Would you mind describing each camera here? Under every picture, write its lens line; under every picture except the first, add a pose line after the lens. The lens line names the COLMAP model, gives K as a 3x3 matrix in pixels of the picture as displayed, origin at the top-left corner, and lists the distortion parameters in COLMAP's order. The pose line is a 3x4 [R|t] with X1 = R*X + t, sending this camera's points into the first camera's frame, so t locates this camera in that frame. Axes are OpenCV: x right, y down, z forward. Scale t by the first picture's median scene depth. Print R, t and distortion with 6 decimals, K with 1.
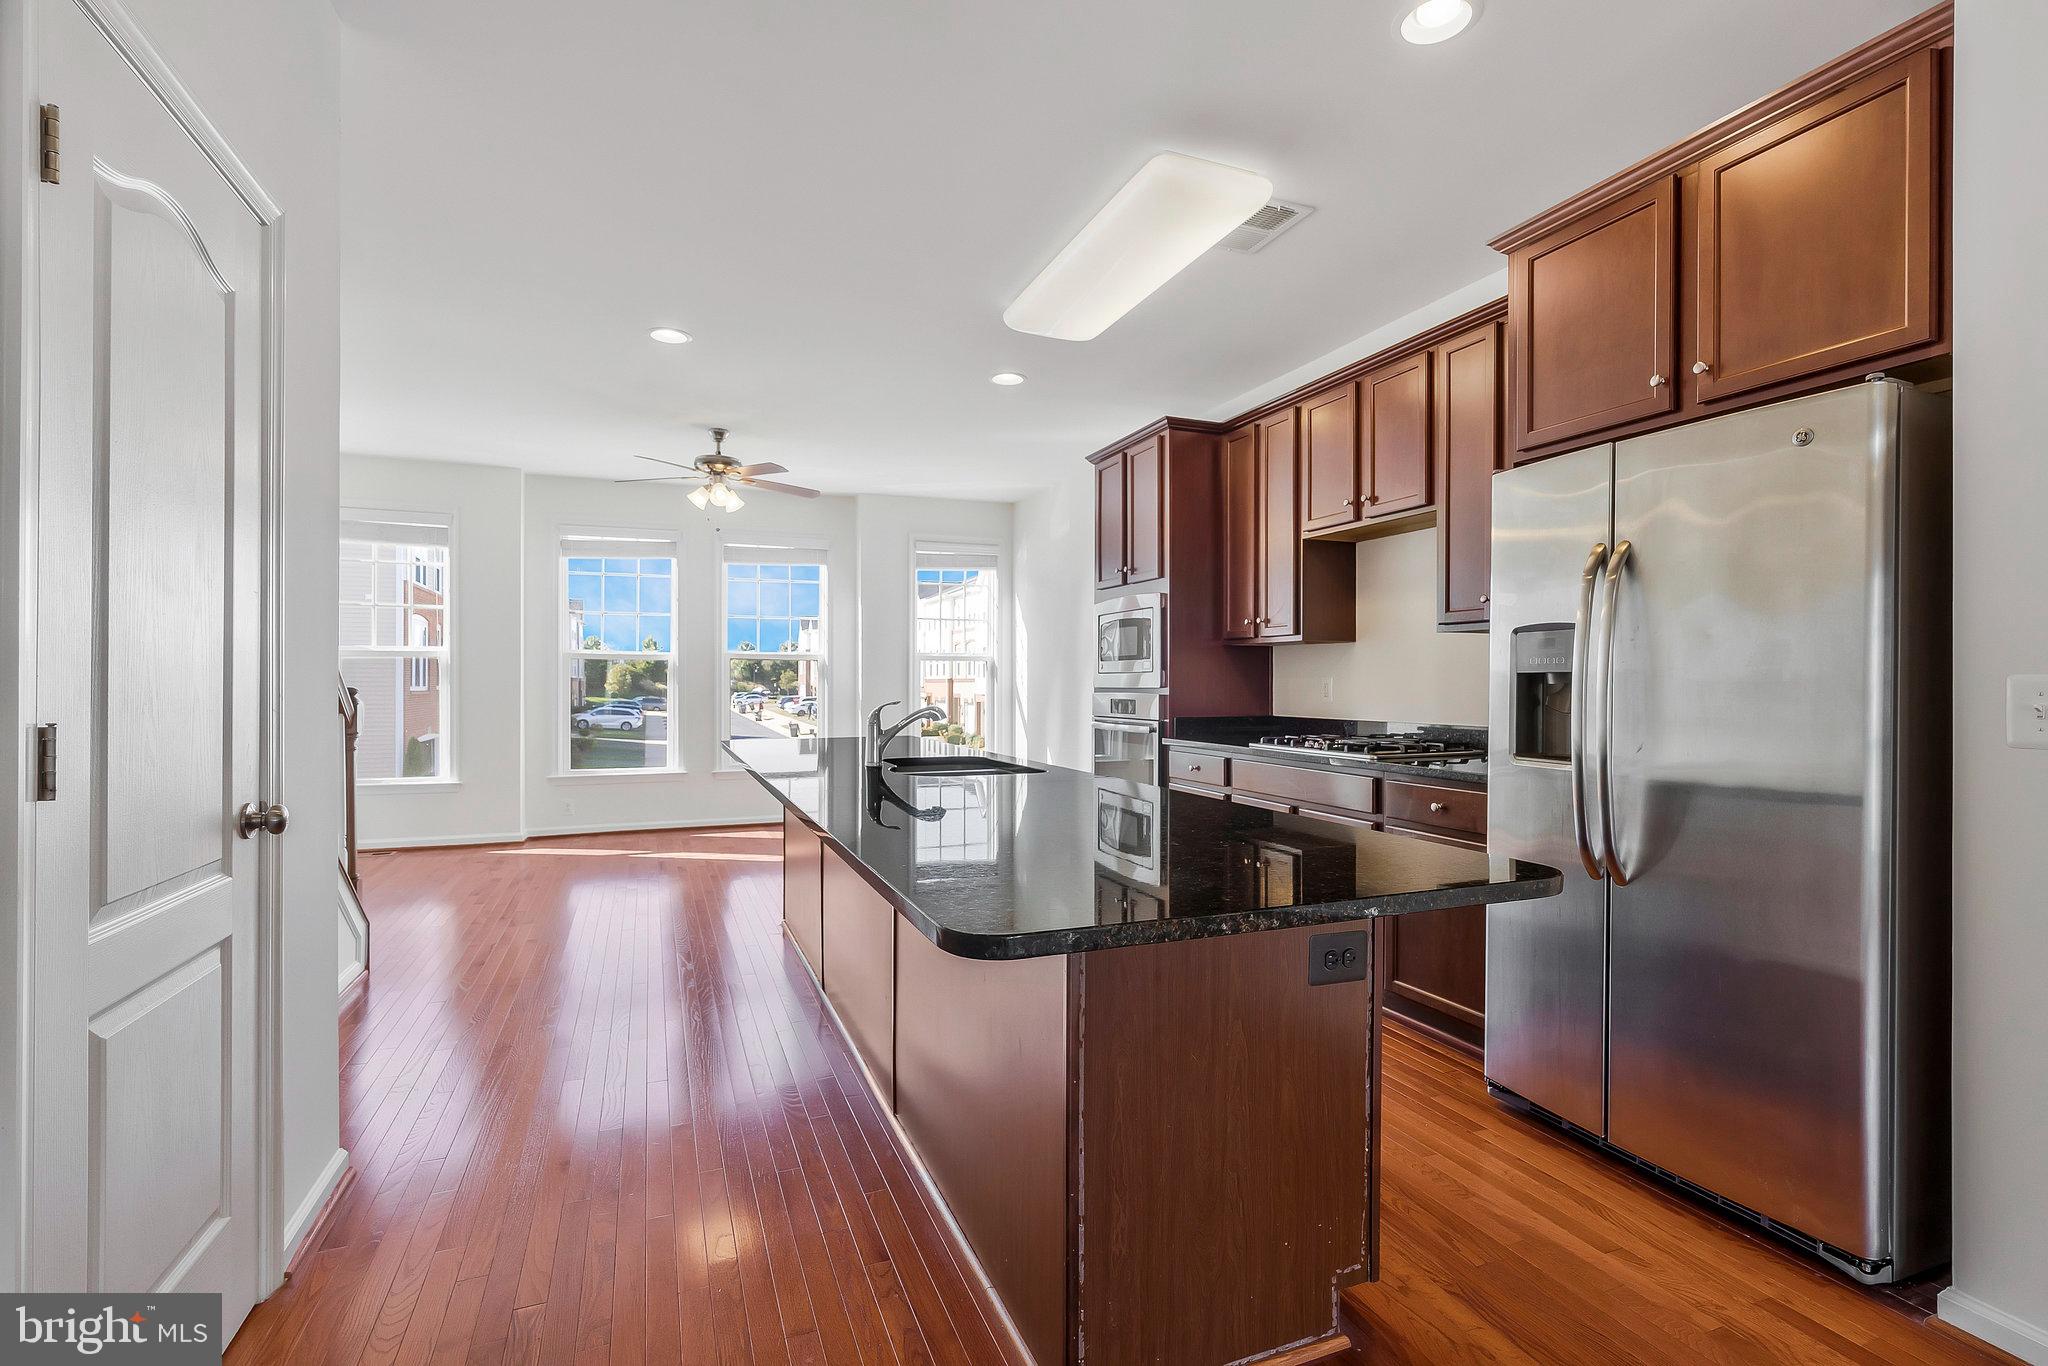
lens RADIAL K [[941.5, 0, 1020.3], [0, 941.5, 708.8], [0, 0, 1]] dist [-0.003670, 0.003041]
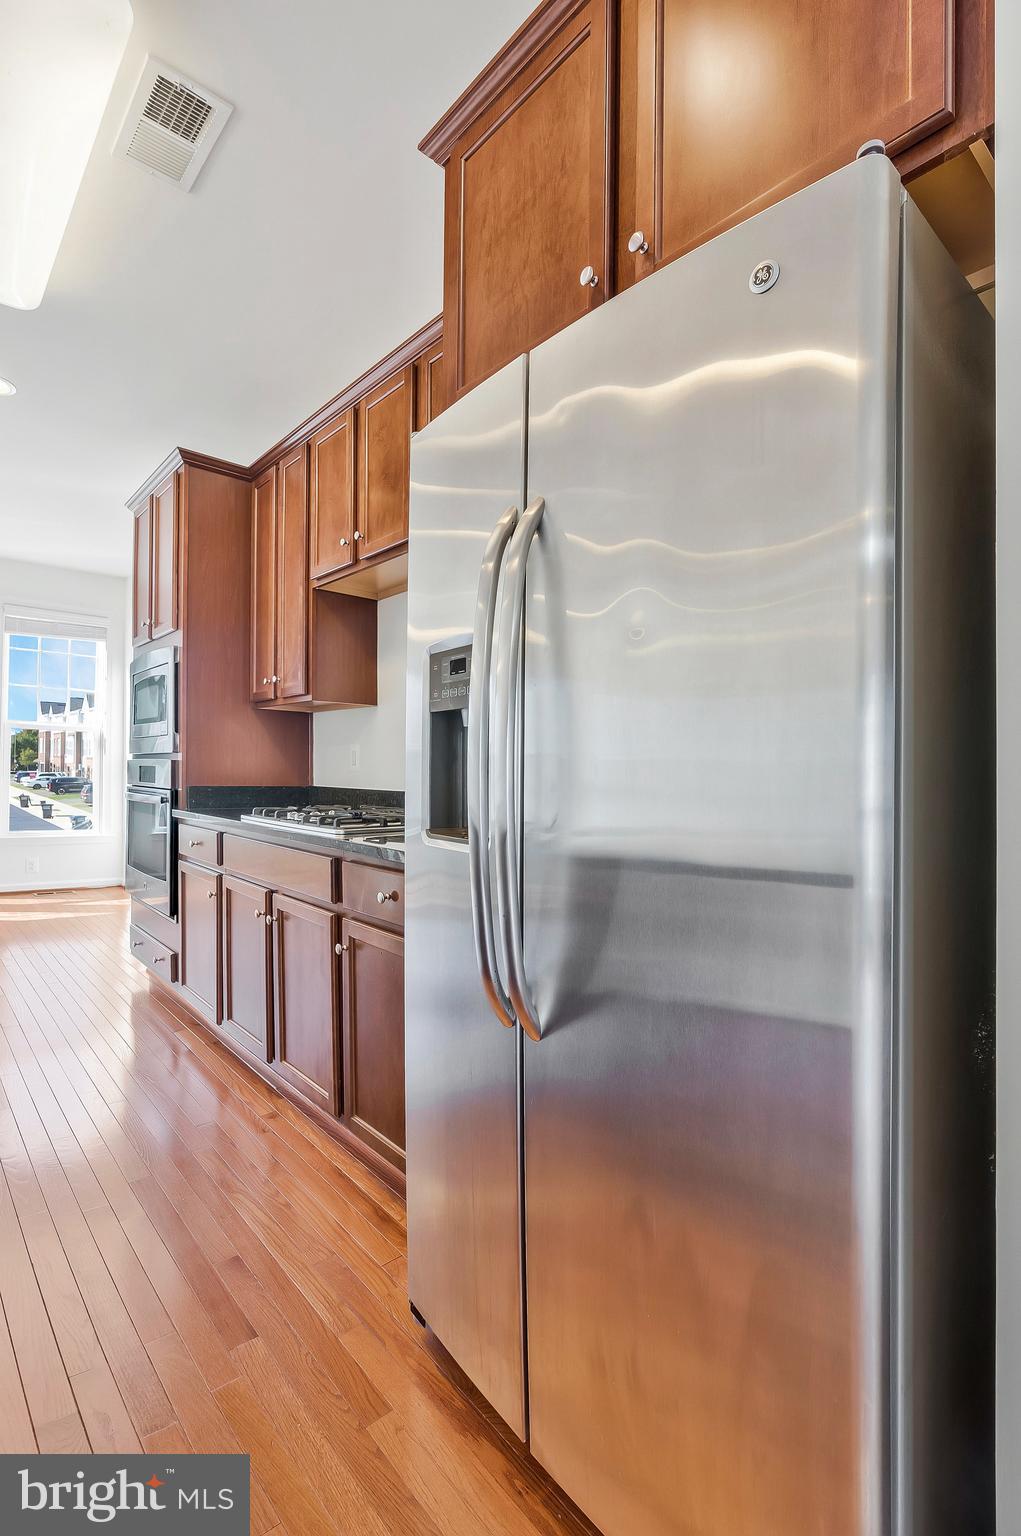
lens RADIAL K [[706.1, 0, 508.4], [0, 706.1, 775.4], [0, 0, 1]] dist [-0.003670, 0.003041]
pose [[0.940160, 0.007622, 0.340649, 0.246849], [-0.003146, 0.999901, -0.013689, 0.008431], [-0.340719, 0.011798, 0.940091, 0.297943]]
